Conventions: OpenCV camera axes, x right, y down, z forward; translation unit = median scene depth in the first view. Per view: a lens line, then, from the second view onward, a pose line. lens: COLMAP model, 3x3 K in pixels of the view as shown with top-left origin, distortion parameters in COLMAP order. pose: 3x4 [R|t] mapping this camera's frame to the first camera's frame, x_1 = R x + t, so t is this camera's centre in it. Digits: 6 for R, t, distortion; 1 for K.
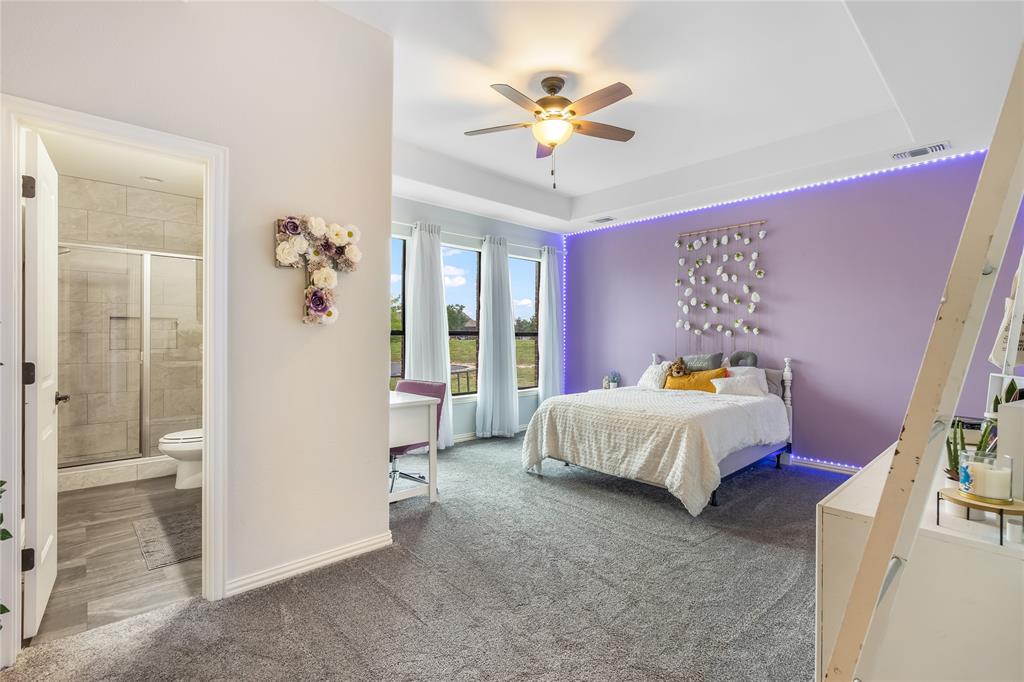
lens RADIAL K [[473.1, 0, 508.0], [0, 473.1, 341.0], [0, 0, 1]] dist [-0.000239, -0.001193]
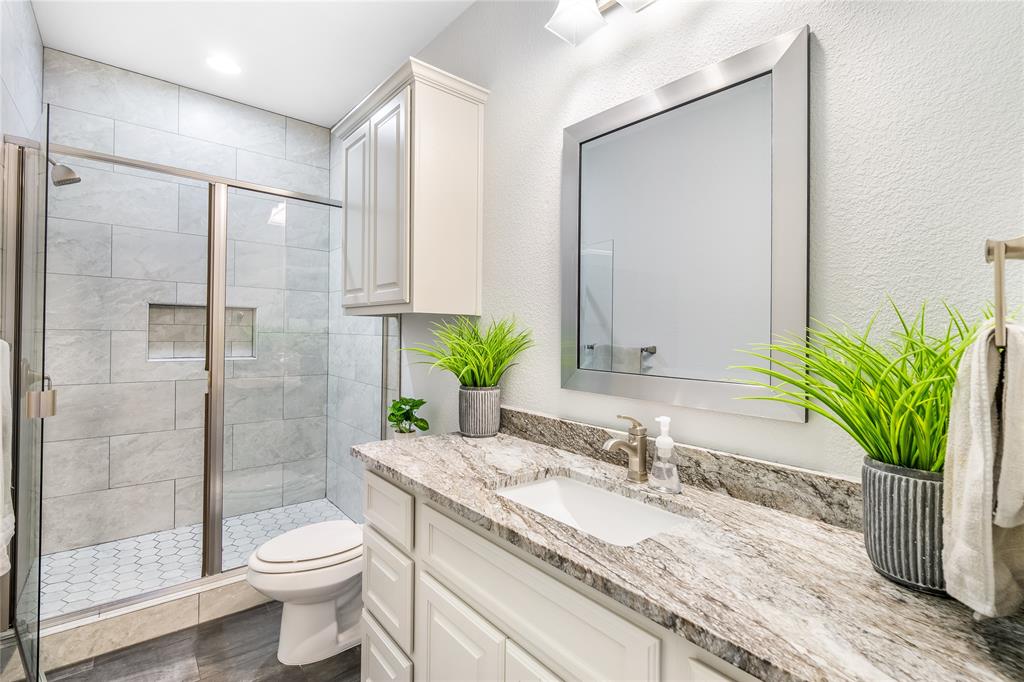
lens RADIAL K [[473.1, 0, 516.6], [0, 473.1, 336.7], [0, 0, 1]] dist [-0.000239, -0.001193]
pose [[0.999438, 0.004099, -0.033285, -0.370882], [-0.004469, 0.999929, -0.011053, -0.005482], [0.033237, 0.011195, 0.999385, 0.434110]]
